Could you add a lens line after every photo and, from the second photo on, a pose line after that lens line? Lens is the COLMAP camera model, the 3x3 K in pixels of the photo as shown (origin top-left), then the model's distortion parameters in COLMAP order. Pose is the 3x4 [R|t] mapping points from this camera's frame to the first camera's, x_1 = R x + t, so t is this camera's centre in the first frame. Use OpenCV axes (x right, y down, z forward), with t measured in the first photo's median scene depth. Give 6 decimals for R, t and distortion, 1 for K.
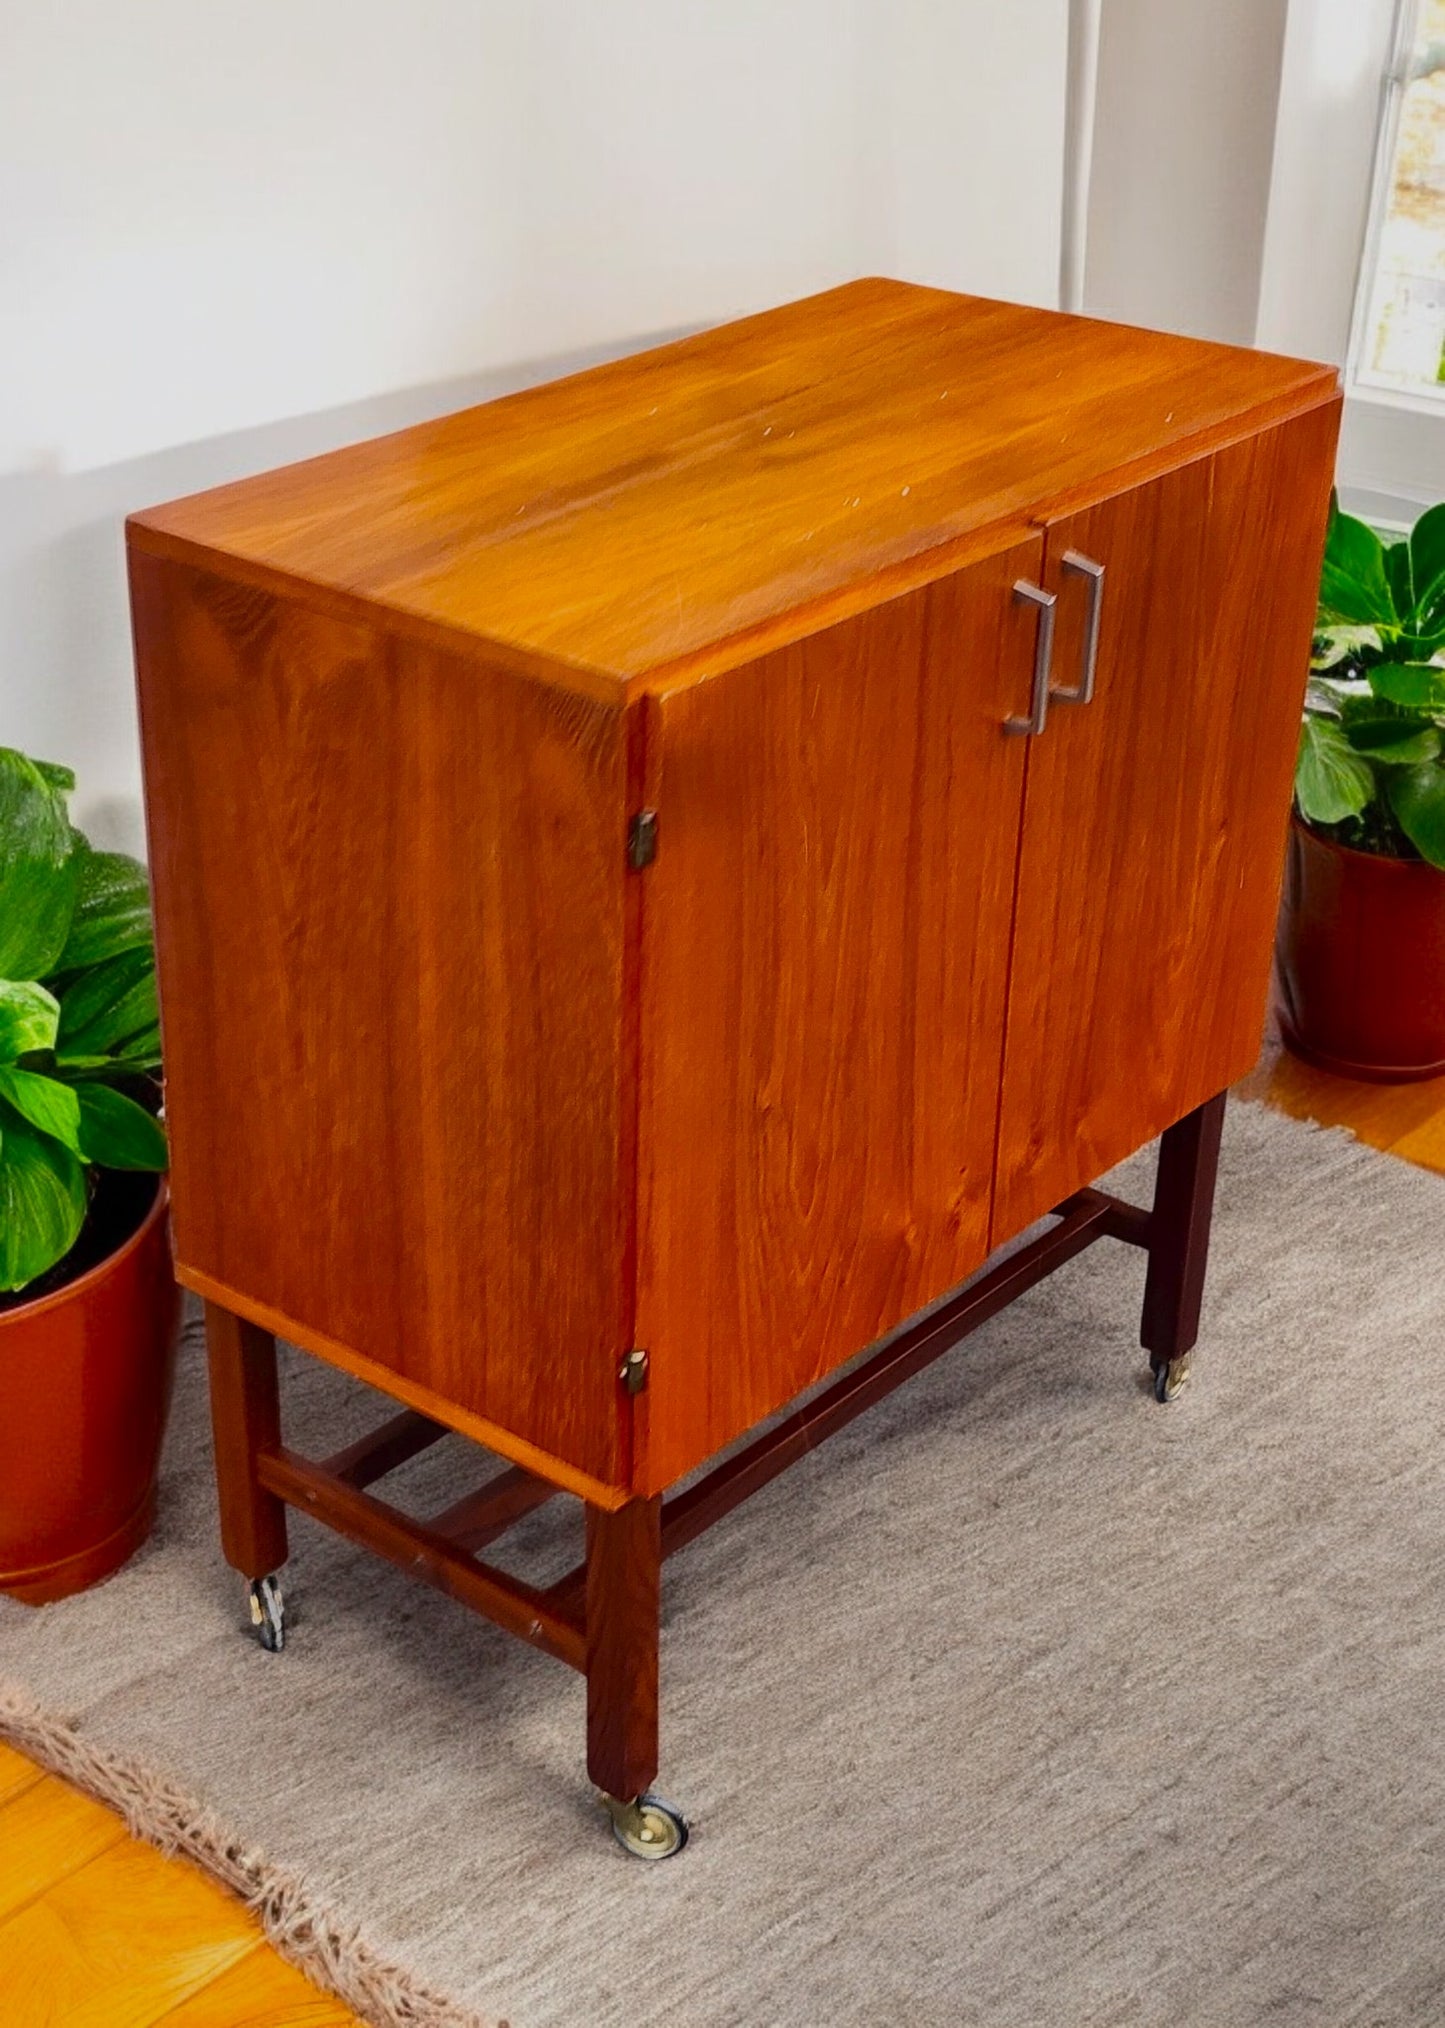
lens RADIAL K [[3034.2, 0, 663.9], [0, 3034.2, 1013.2], [0, 0, 1]] dist [0.380611, -2.789777]
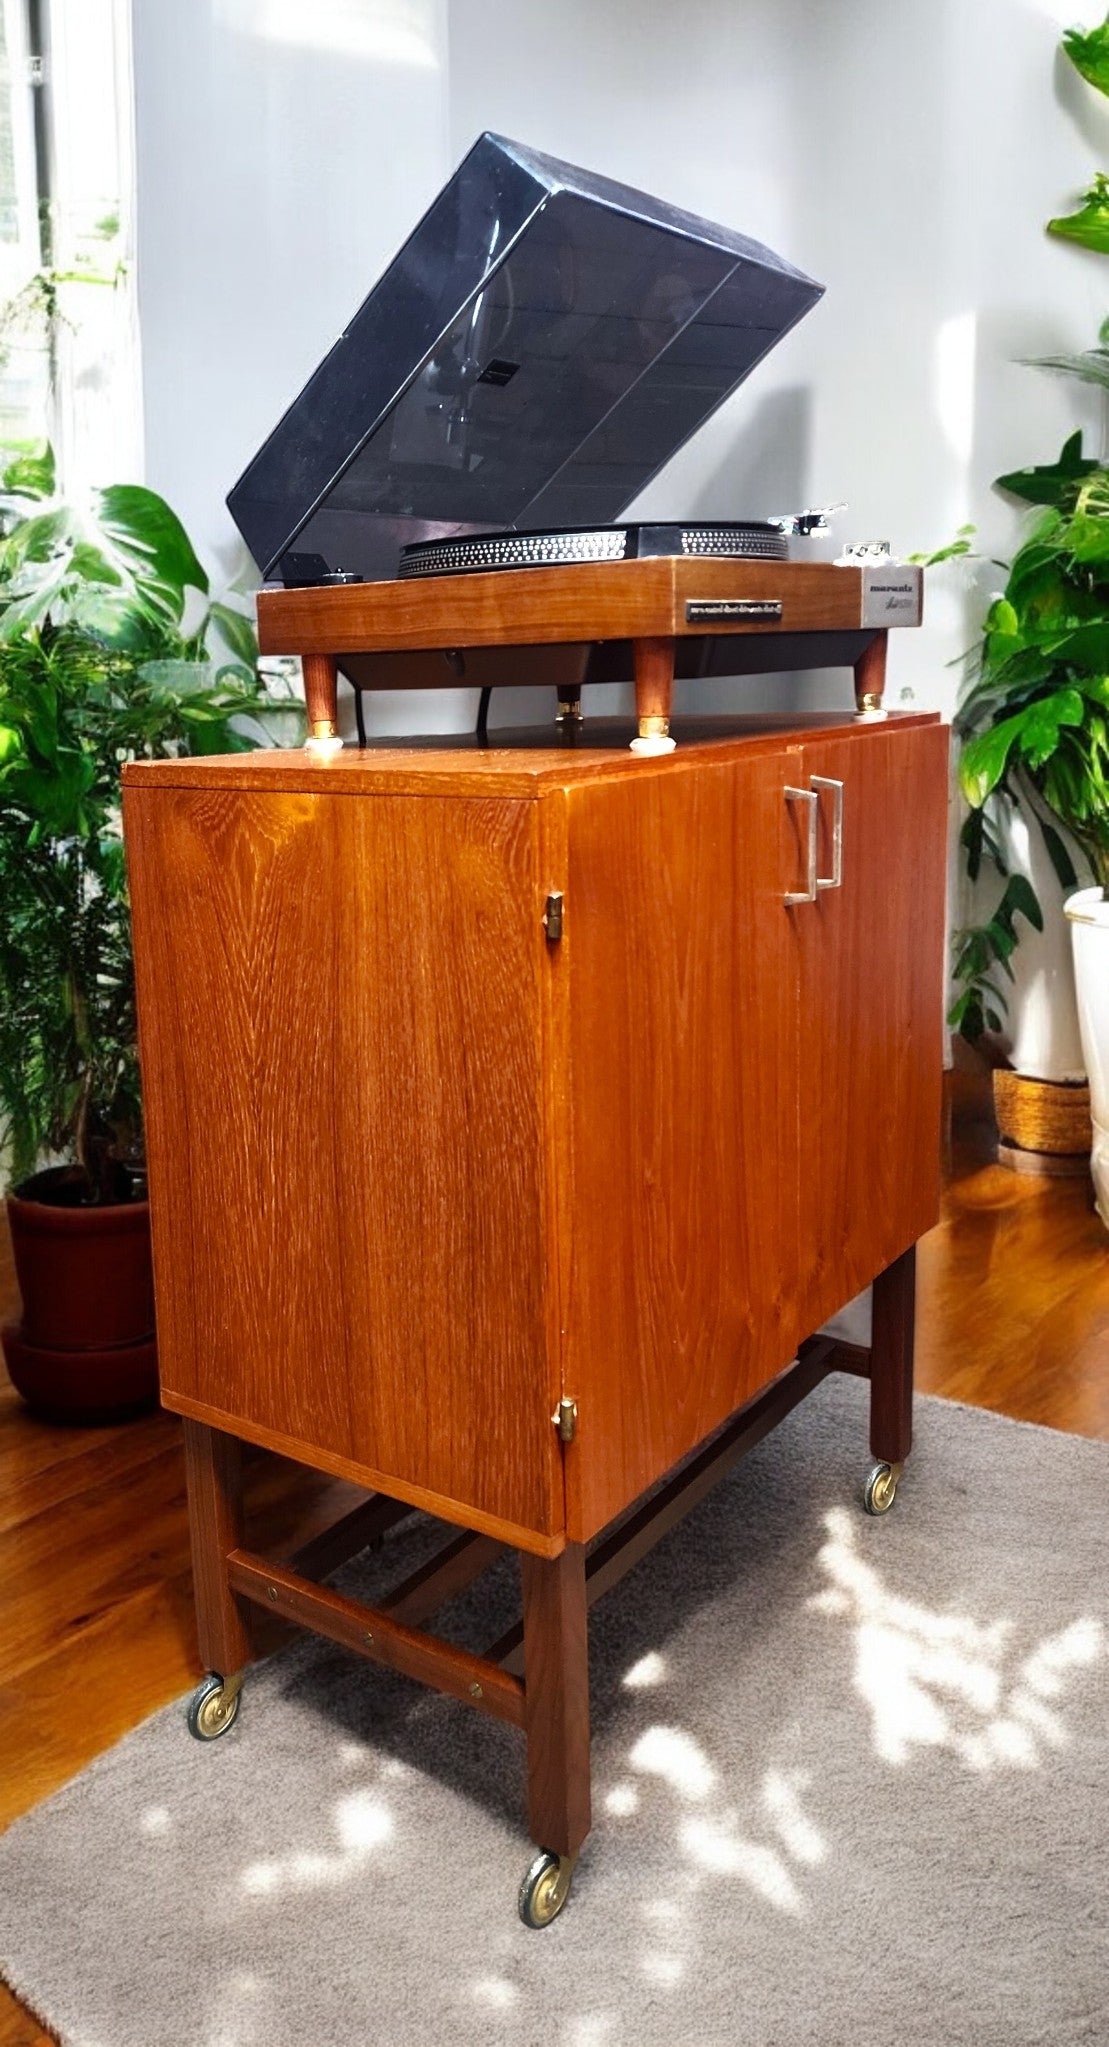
lens RADIAL K [[1431.0, 0, 424.1], [0, 1431.0, 932.5], [0, 0, 1]] dist [0.027298, -0.000155]
pose [[0.997554, -0.054919, 0.043254, -0.074563], [0.066410, 0.937723, -0.340977, 0.124218], [-0.021834, 0.343015, 0.939076, 0.425267]]
